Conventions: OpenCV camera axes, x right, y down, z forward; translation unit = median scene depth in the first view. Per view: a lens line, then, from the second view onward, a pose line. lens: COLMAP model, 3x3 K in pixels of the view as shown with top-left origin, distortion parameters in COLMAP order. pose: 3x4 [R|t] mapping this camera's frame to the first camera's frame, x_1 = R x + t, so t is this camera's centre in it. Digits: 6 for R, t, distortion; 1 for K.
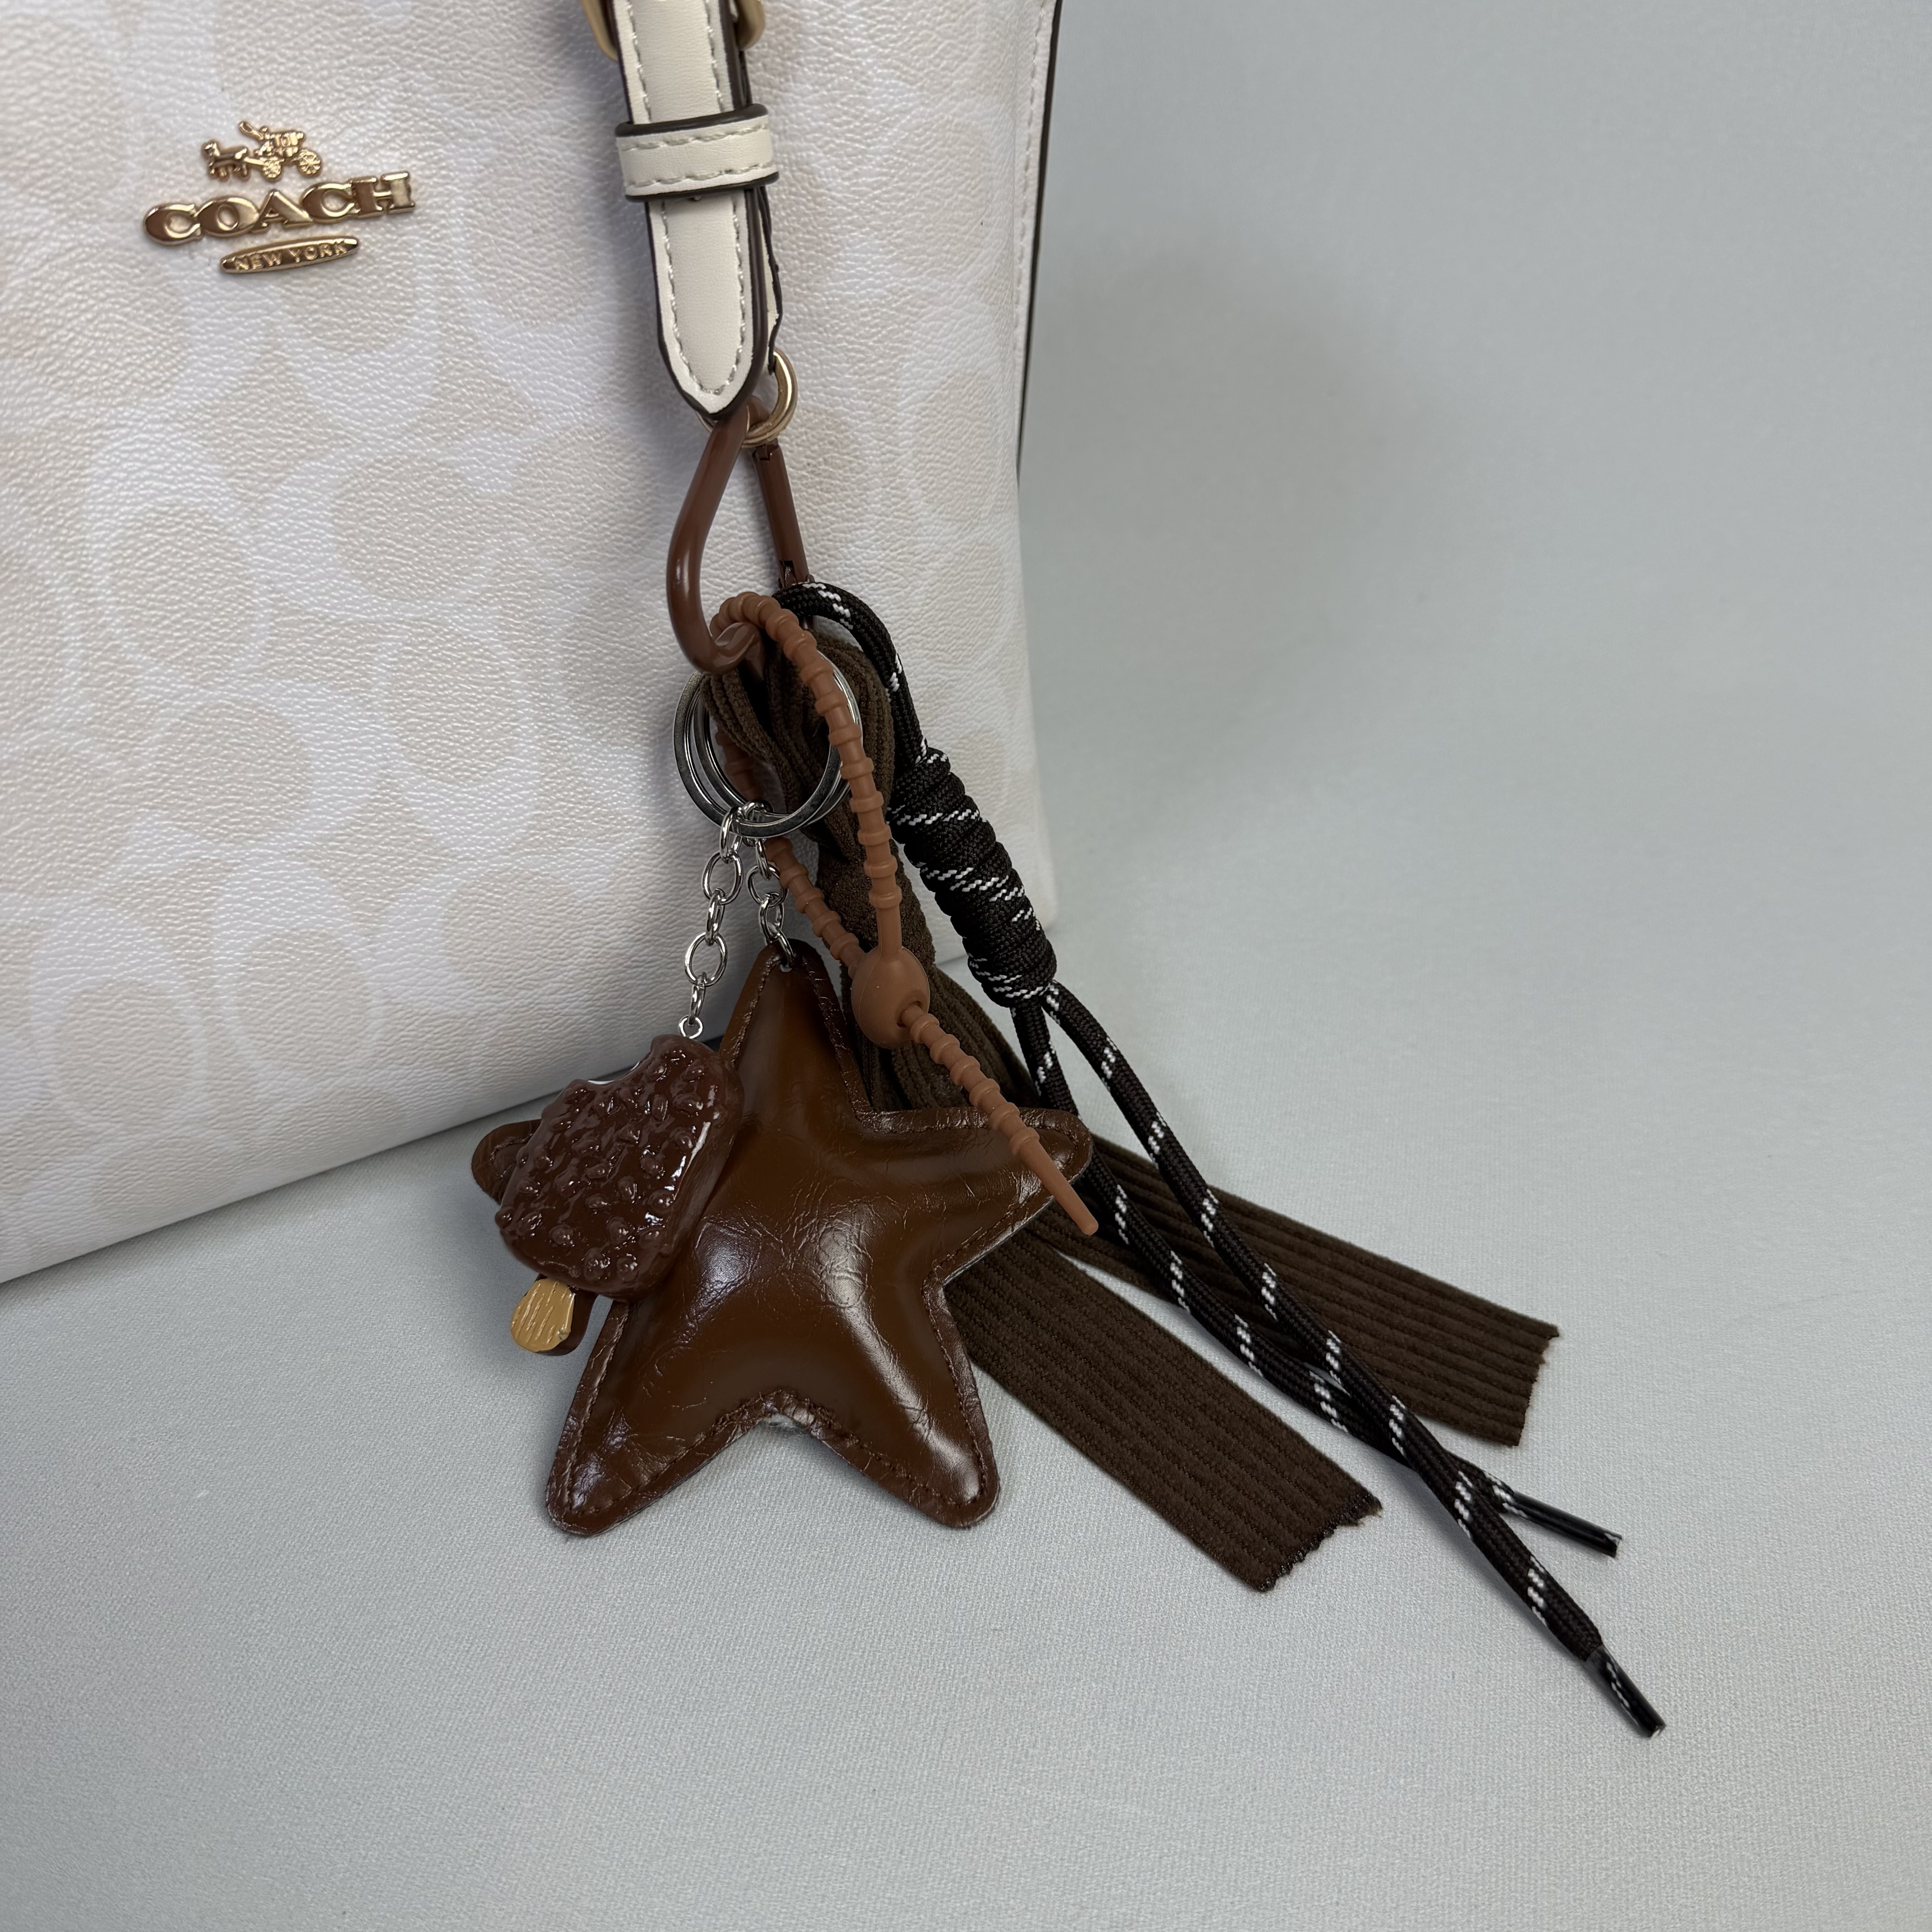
lens RADIAL K [[1868.2, 0, 905.3], [0, 1868.2, 977.8], [0, 0, 1]] dist [0.173464, -0.482492]
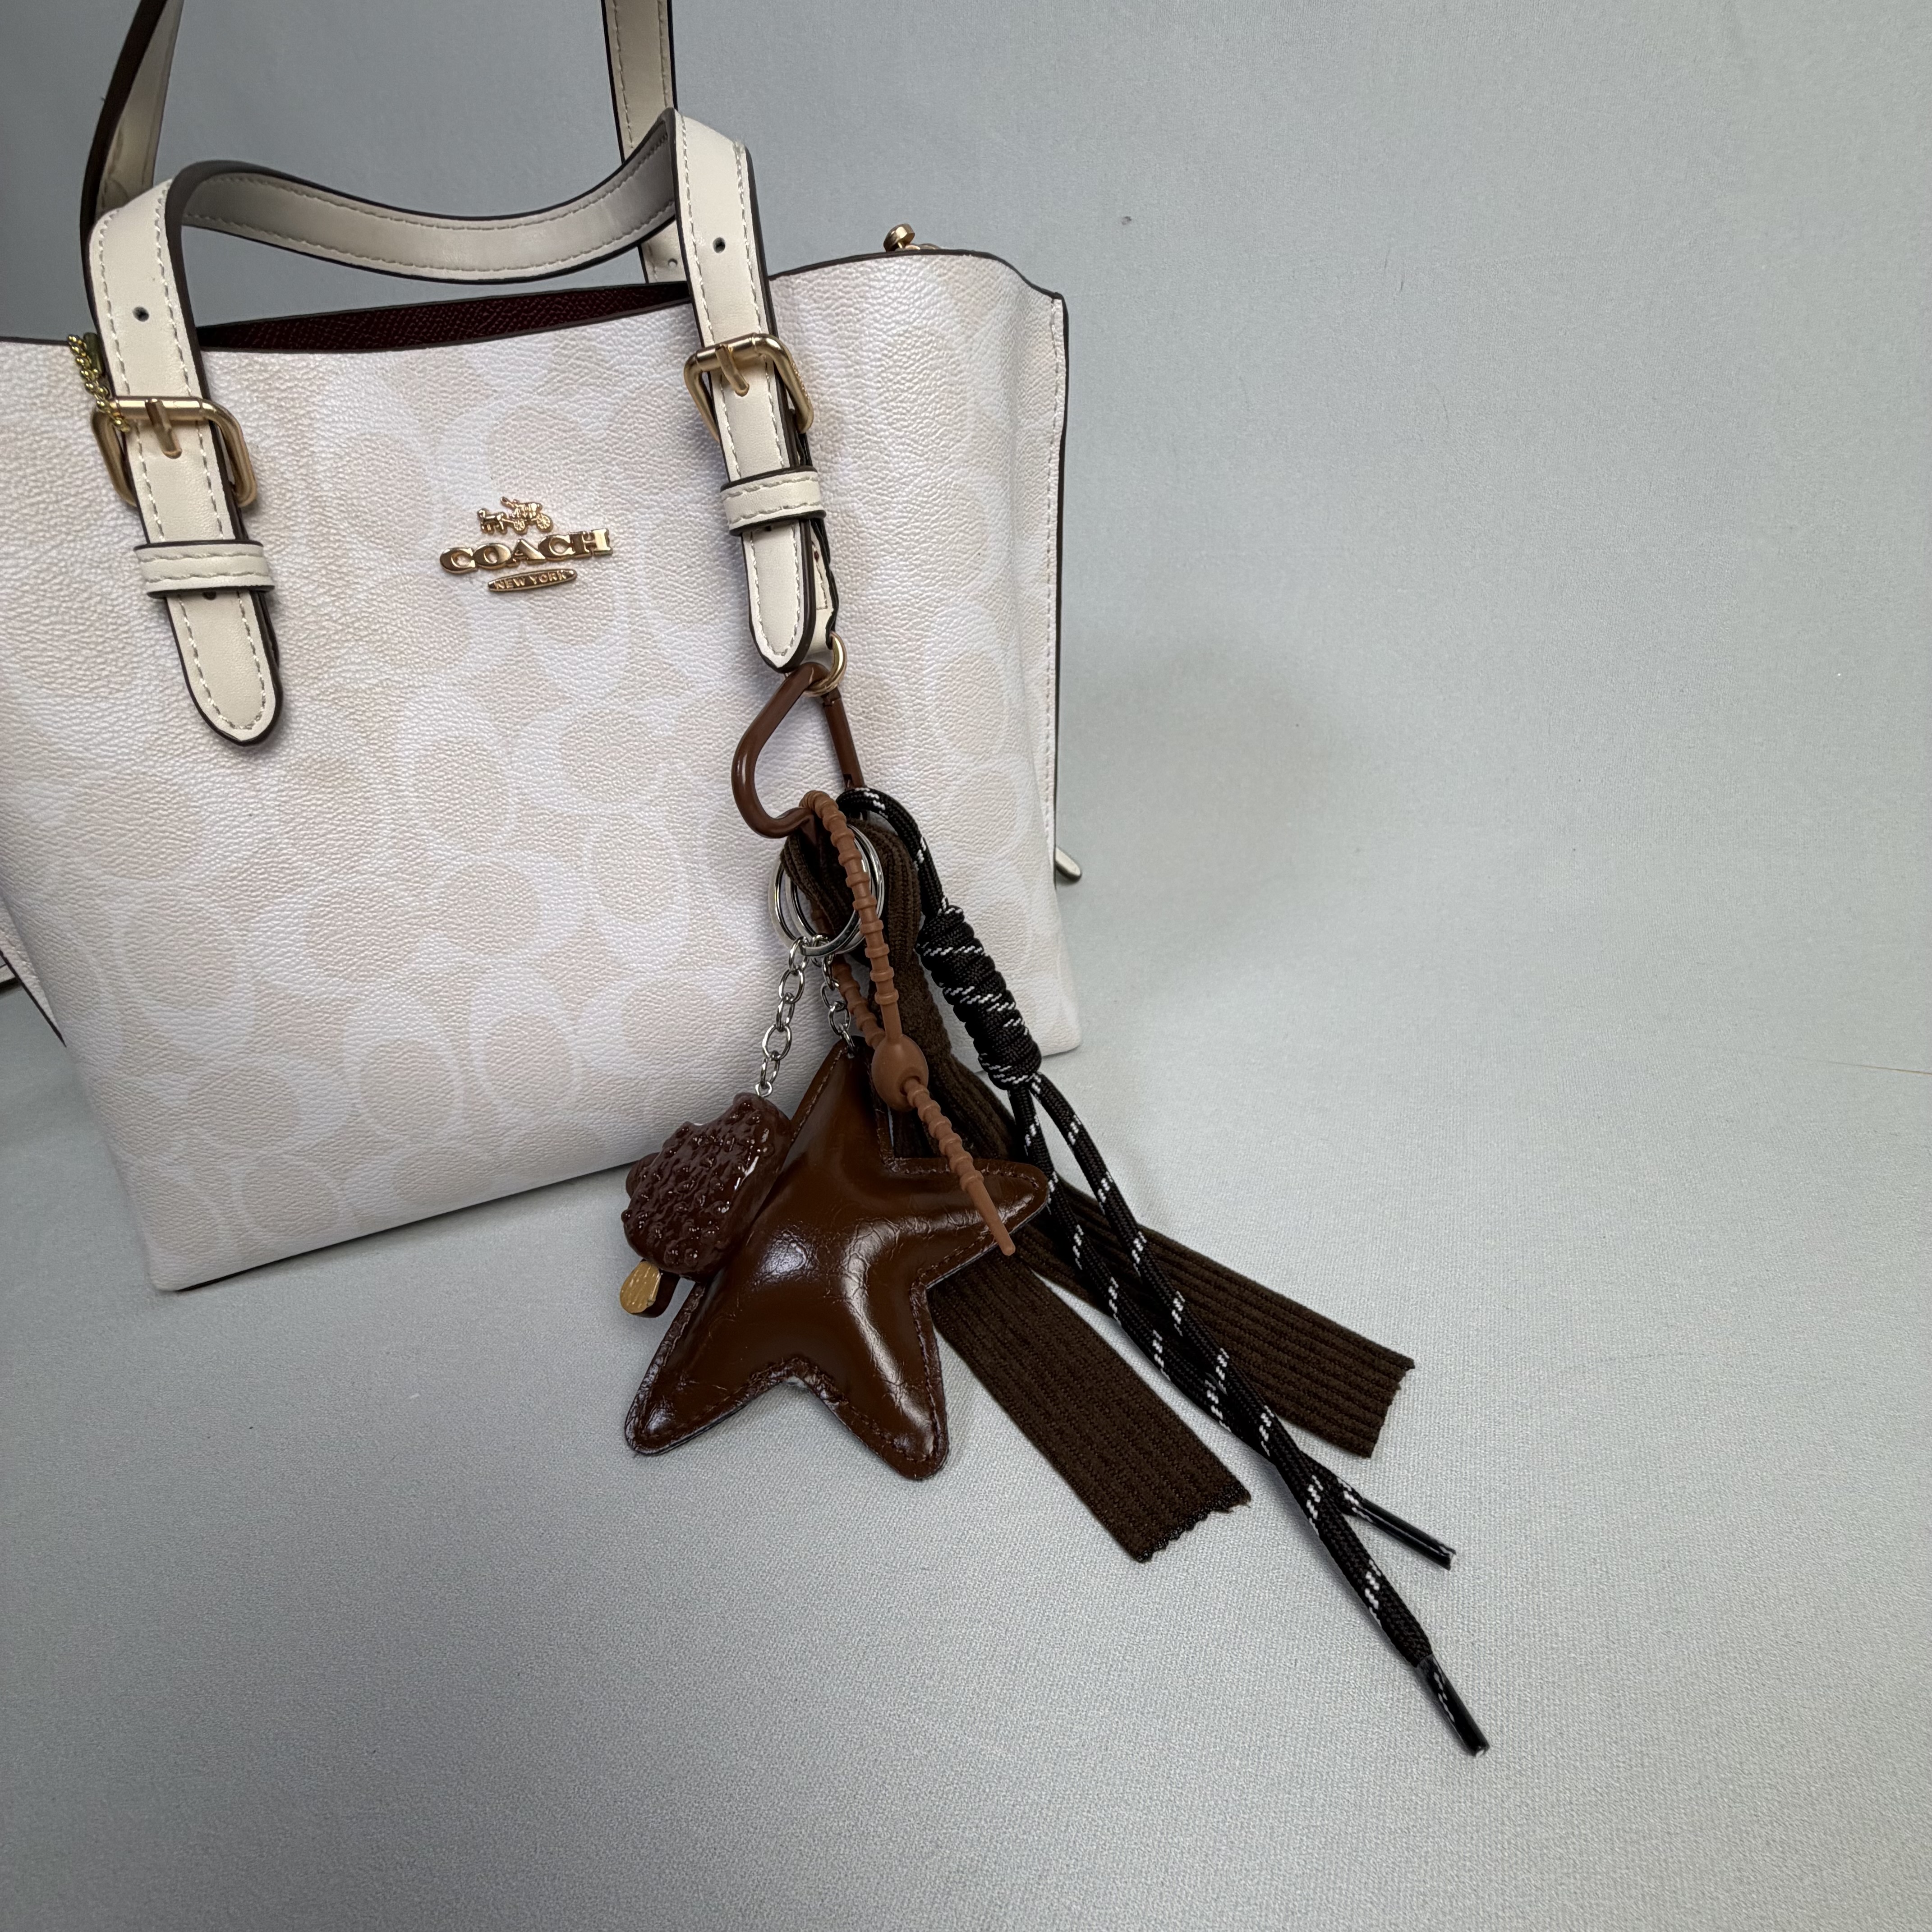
lens RADIAL K [[1022.8, 0, 966.0], [0, 1022.8, 966.0], [0, 0, 1]] dist [0.004009, 0.000562]
pose [[0.983086, 0.020206, -0.182024, 0.179899], [-0.048259, 0.987350, -0.151034, 0.045062], [0.176669, 0.157263, 0.971626, 0.258600]]
